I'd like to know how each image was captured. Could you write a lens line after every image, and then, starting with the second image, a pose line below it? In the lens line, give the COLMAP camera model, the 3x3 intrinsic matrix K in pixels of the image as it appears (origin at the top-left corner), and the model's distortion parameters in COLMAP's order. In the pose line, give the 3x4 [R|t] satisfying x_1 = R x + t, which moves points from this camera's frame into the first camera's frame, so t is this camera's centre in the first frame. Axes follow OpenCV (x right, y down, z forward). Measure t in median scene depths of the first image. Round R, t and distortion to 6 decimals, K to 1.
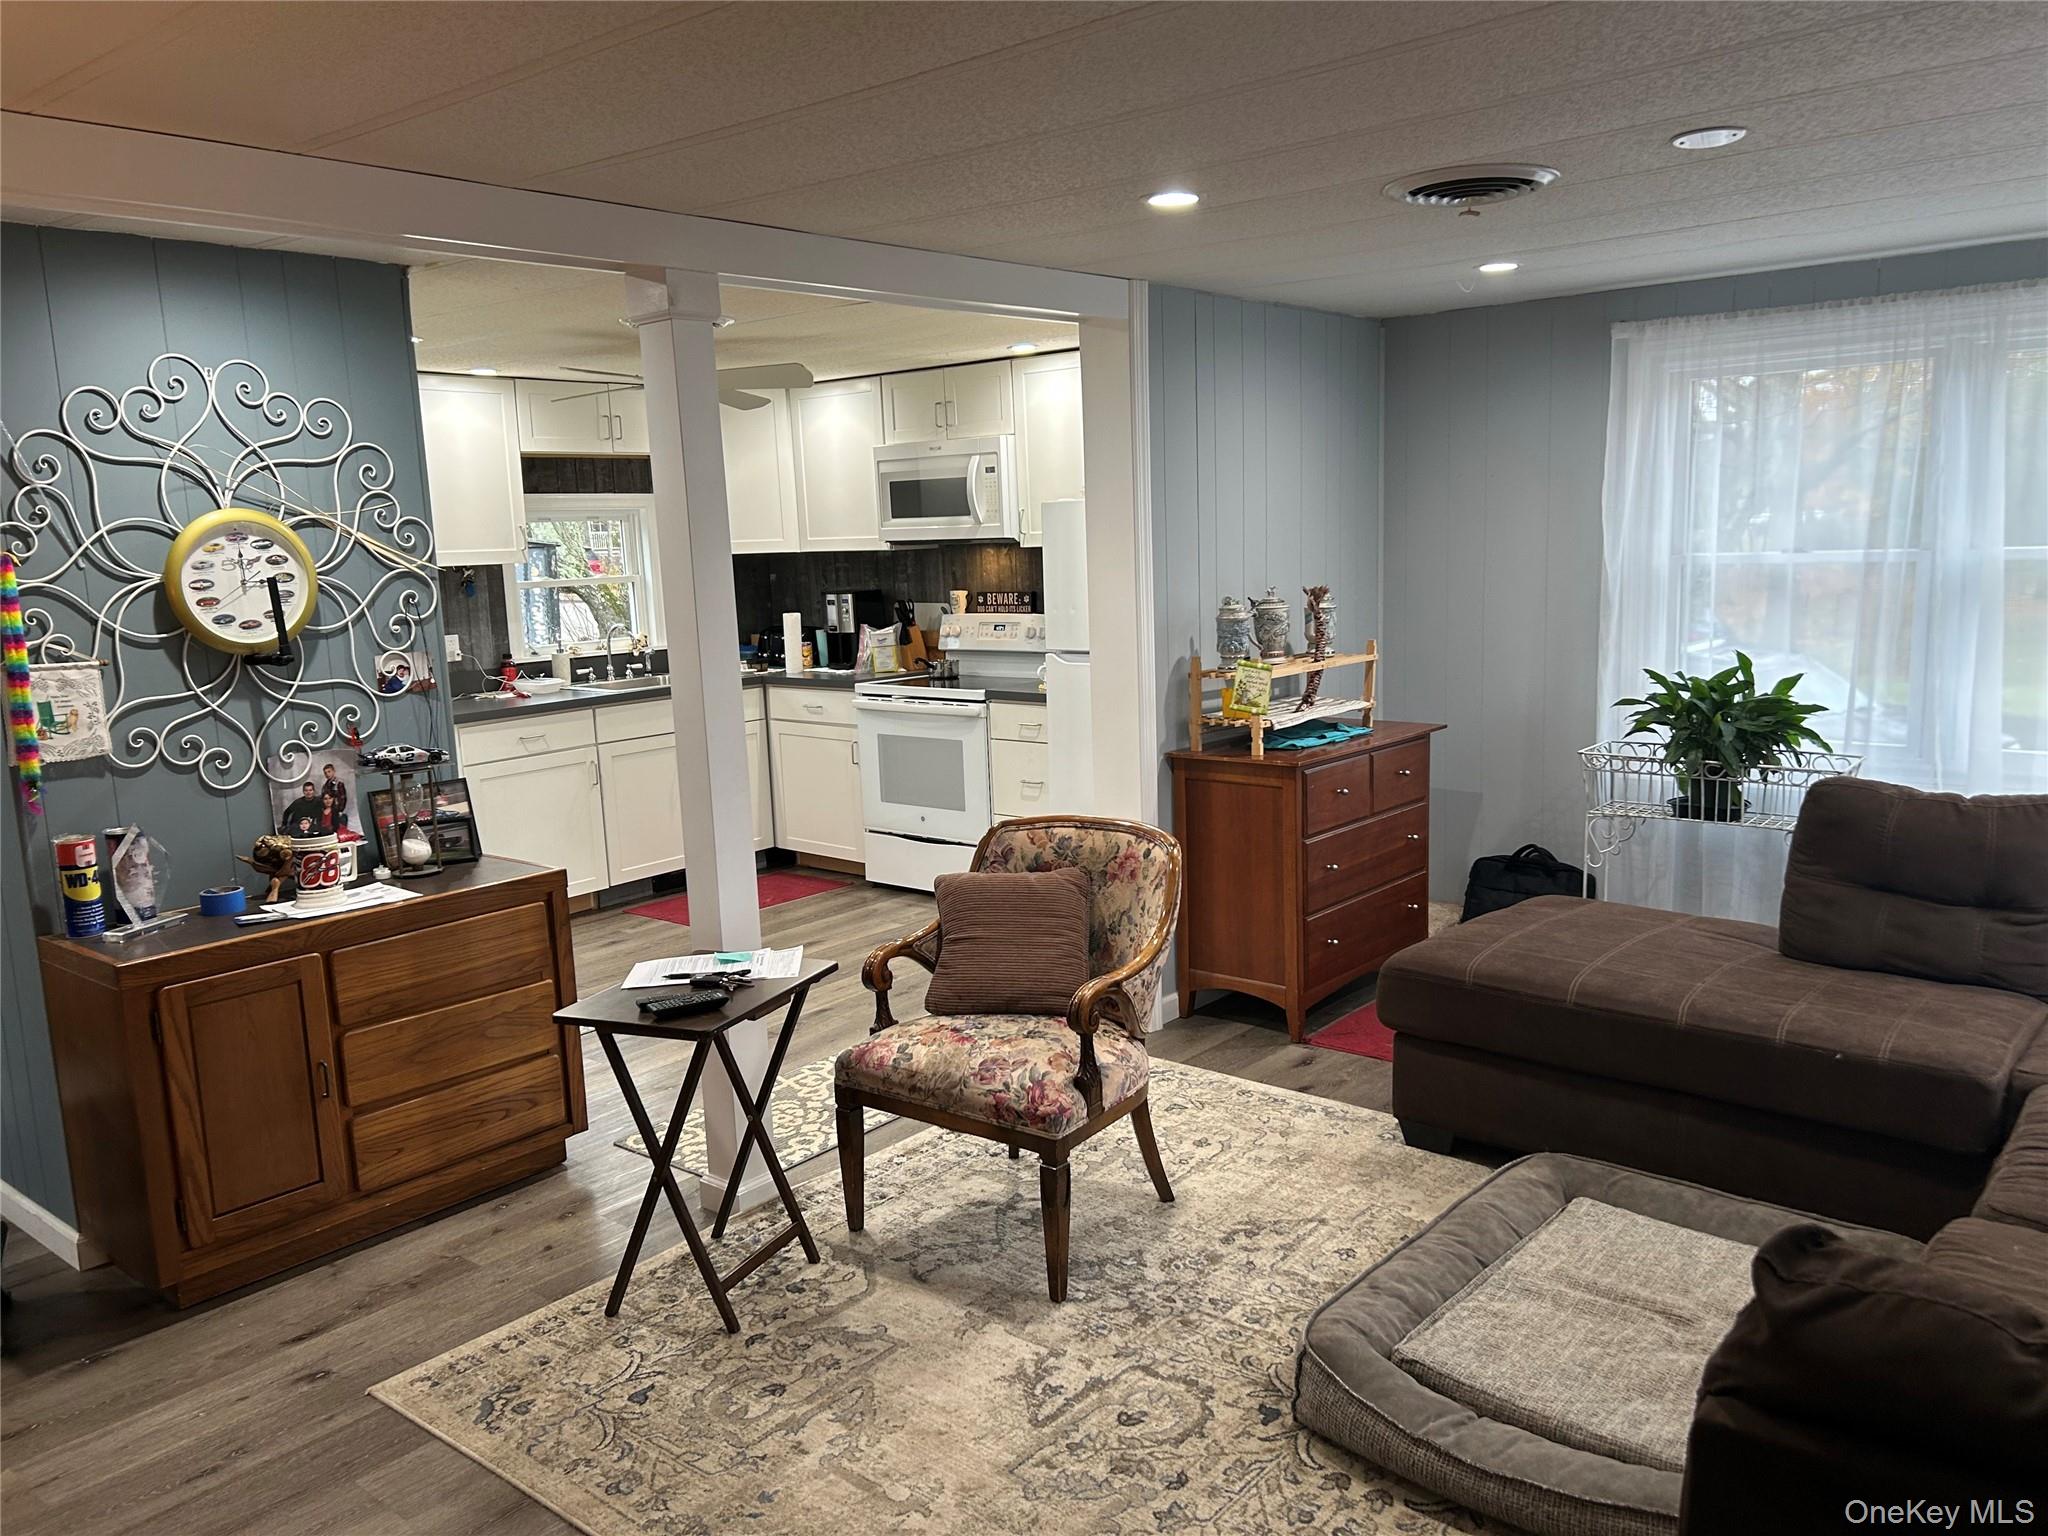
lens RADIAL K [[1517.8, 0, 1061.6], [0, 1517.8, 774.1], [0, 0, 1]] dist [0.060517, -0.068014]
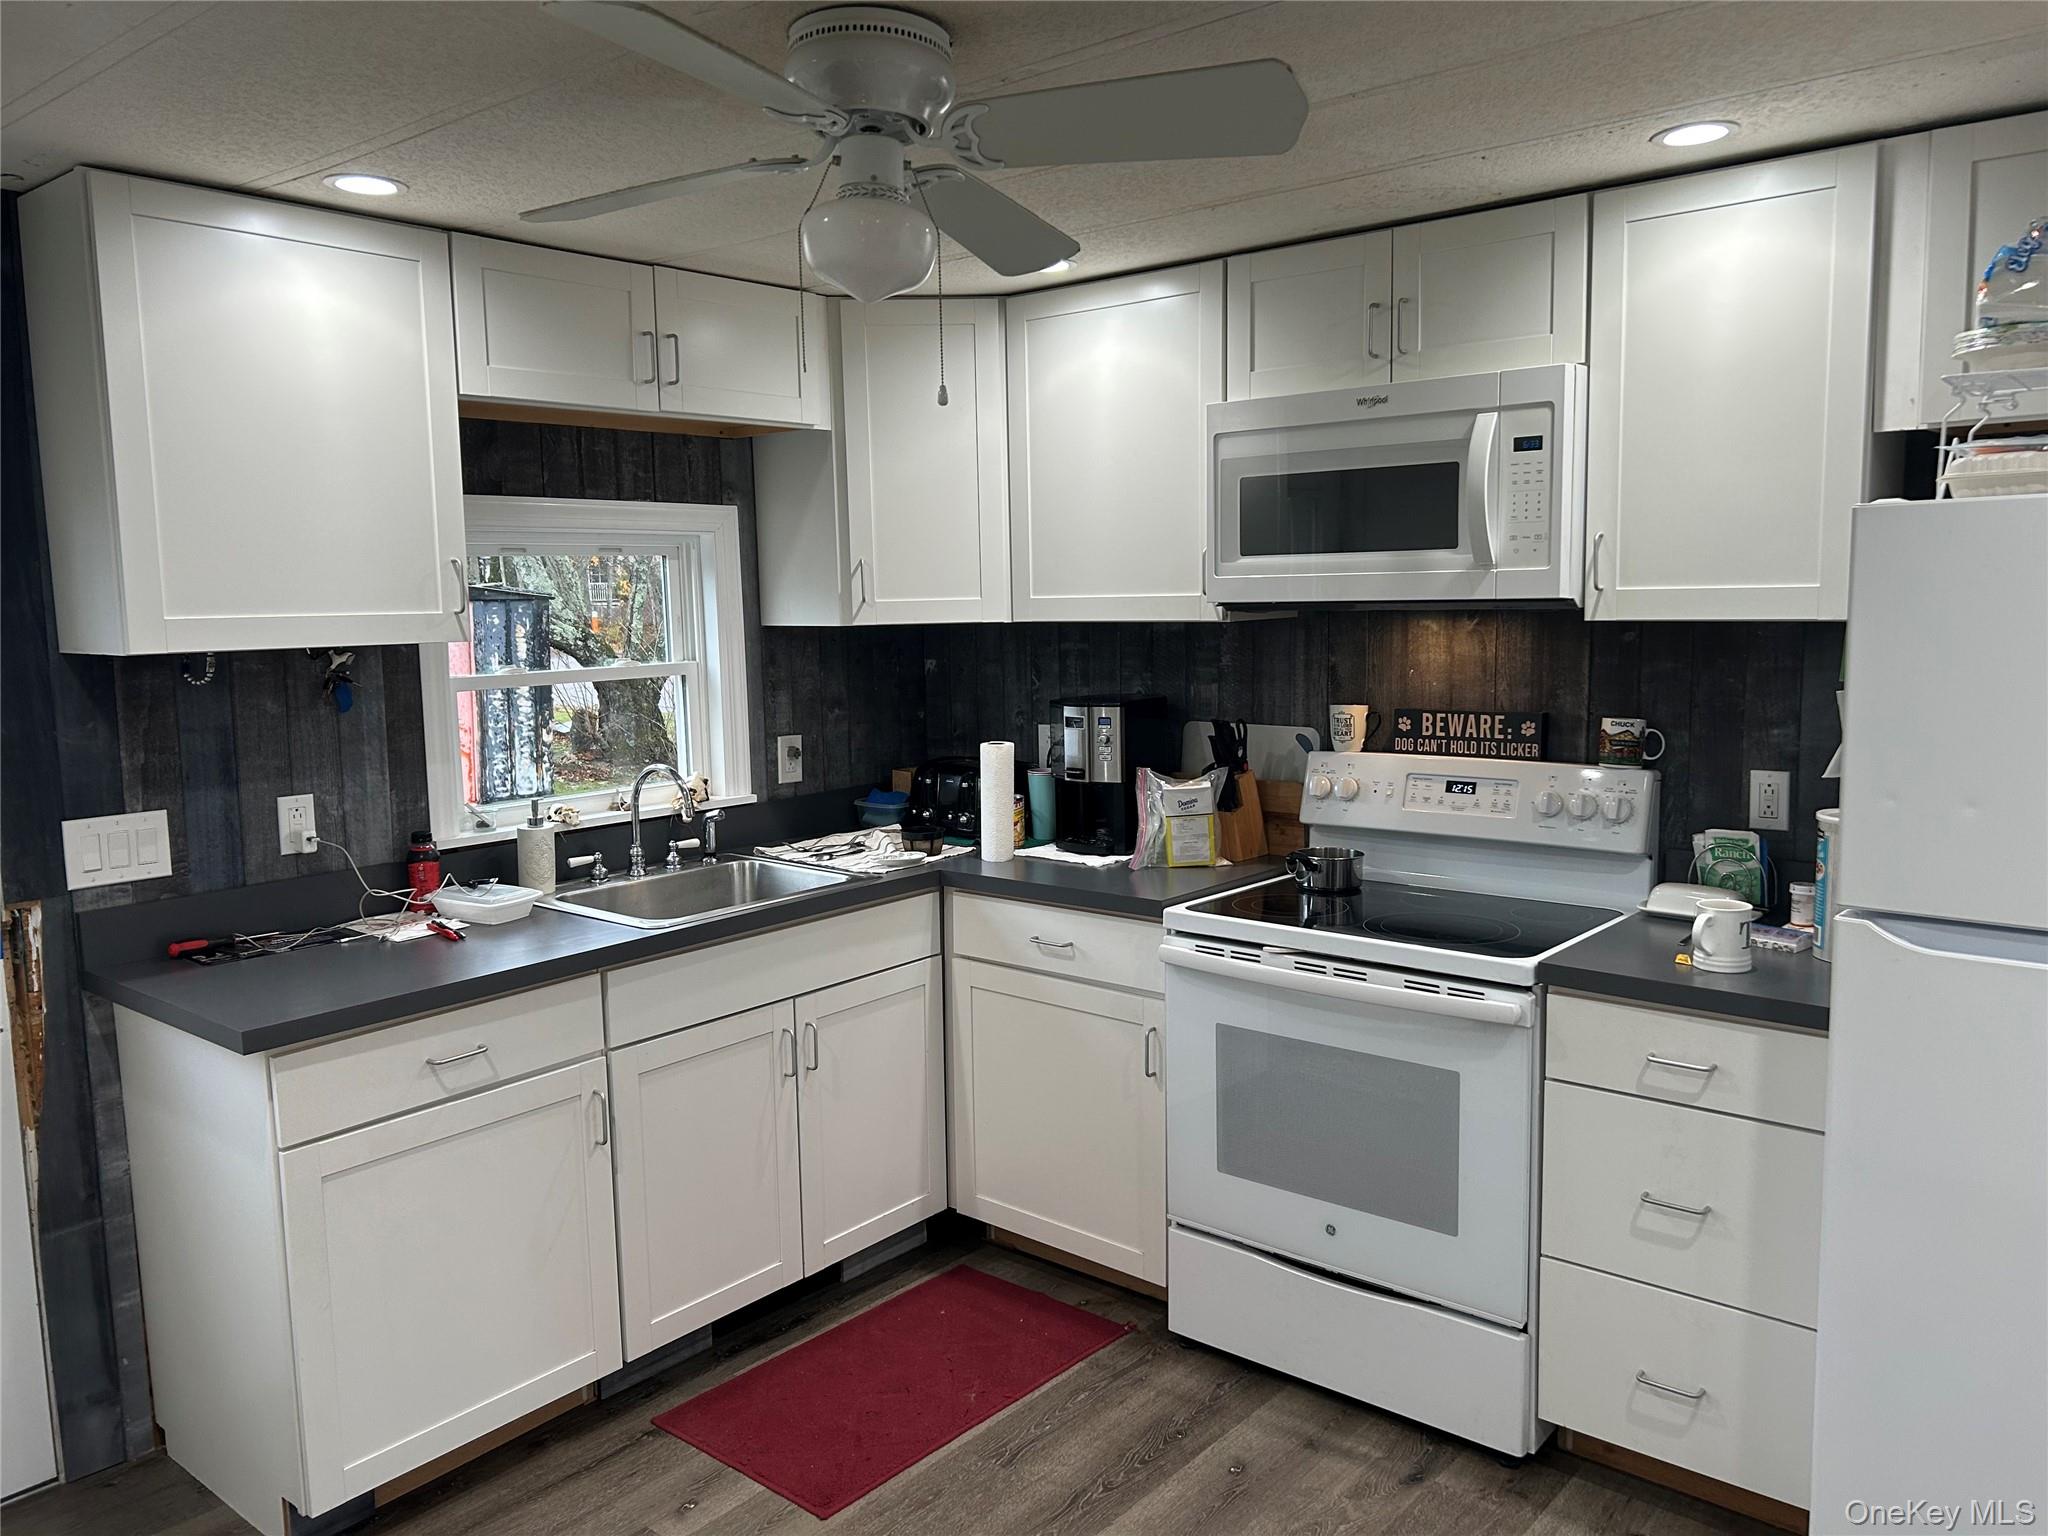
lens RADIAL K [[1520.4, 0, 1024.0], [0, 1520.4, 768.0], [0, 0, 1]] dist [0.068246, -0.092145]
pose [[0.999523, 0.016294, -0.026253, -0.162684], [-0.017429, 0.998898, -0.043581, -0.079348], [0.025514, 0.044018, 0.998705, 0.523152]]
